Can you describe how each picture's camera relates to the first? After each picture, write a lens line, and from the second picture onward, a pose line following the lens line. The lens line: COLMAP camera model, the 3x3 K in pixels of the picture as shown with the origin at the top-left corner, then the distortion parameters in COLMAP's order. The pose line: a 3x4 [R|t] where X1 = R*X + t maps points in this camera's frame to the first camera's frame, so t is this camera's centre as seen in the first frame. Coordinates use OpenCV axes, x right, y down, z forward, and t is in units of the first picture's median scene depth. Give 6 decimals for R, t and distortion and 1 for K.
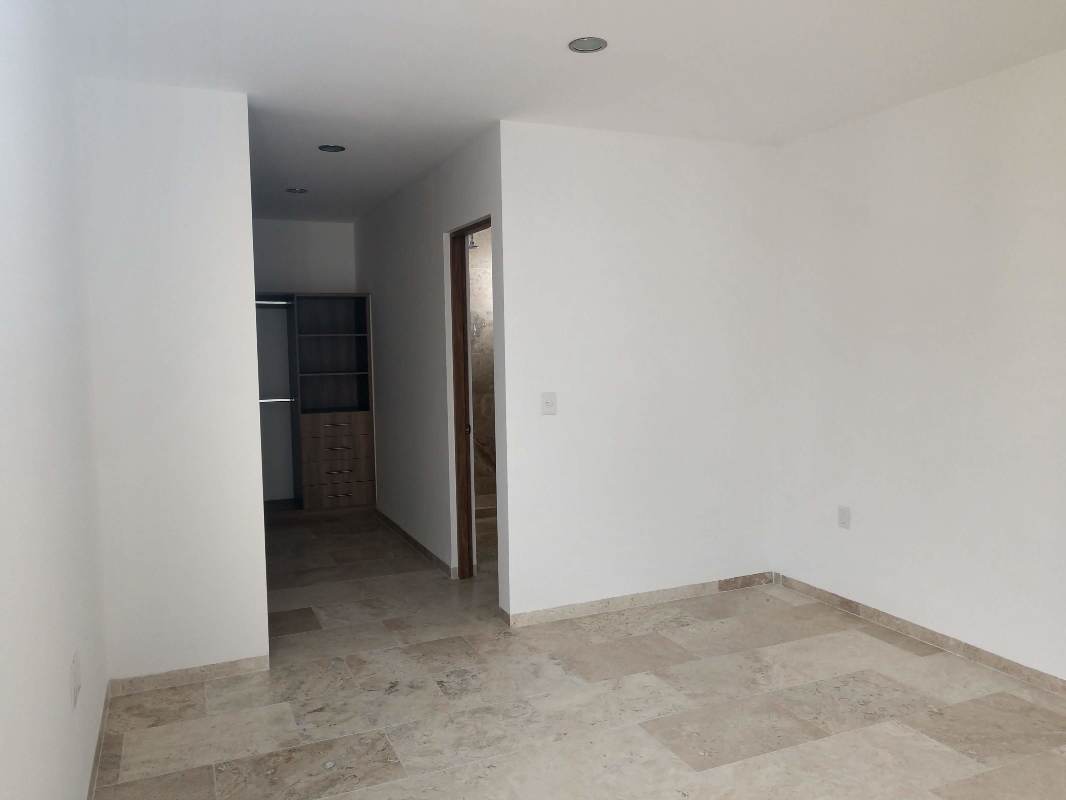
lens RADIAL K [[823.9, 0, 532.8], [0, 823.9, 400.6], [0, 0, 1]] dist [0.039527, -0.020355]
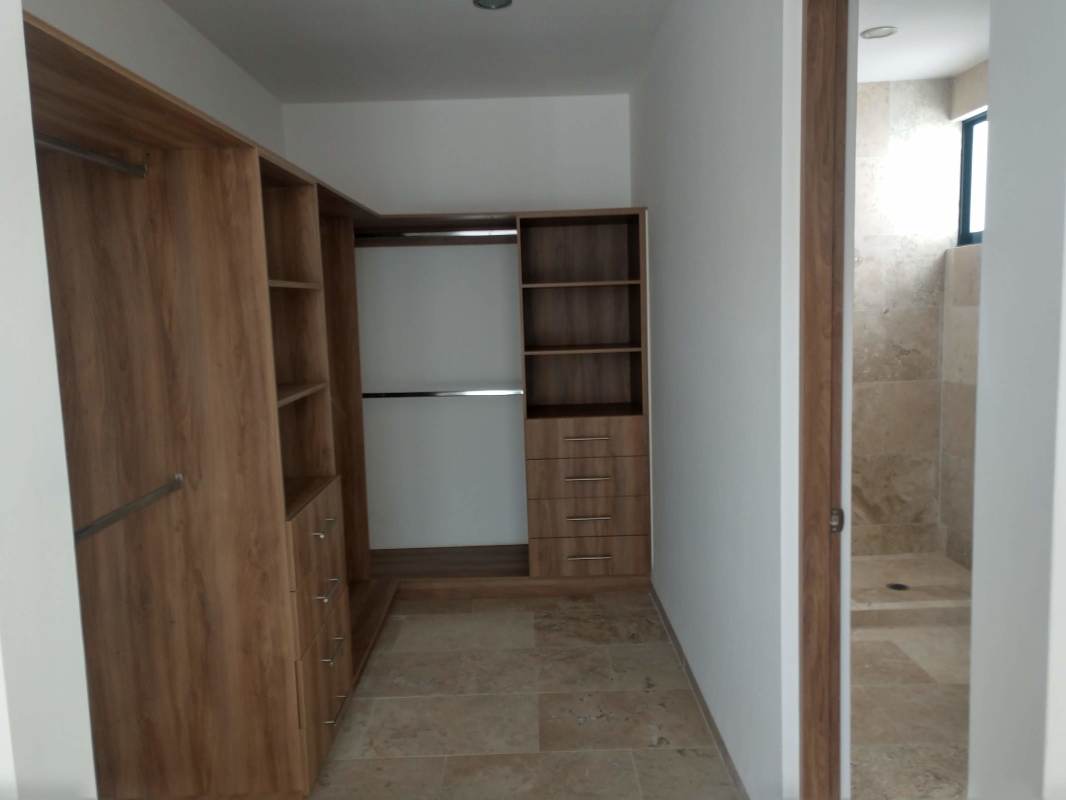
lens RADIAL K [[823.9, 0, 528.9], [0, 823.9, 400.0], [0, 0, 1]] dist [0.039527, -0.020355]
pose [[0.917850, 0.035380, -0.395347, -0.044119], [-0.016419, 0.998551, 0.051244, -0.026831], [0.396587, -0.040543, 0.917101, 0.443657]]
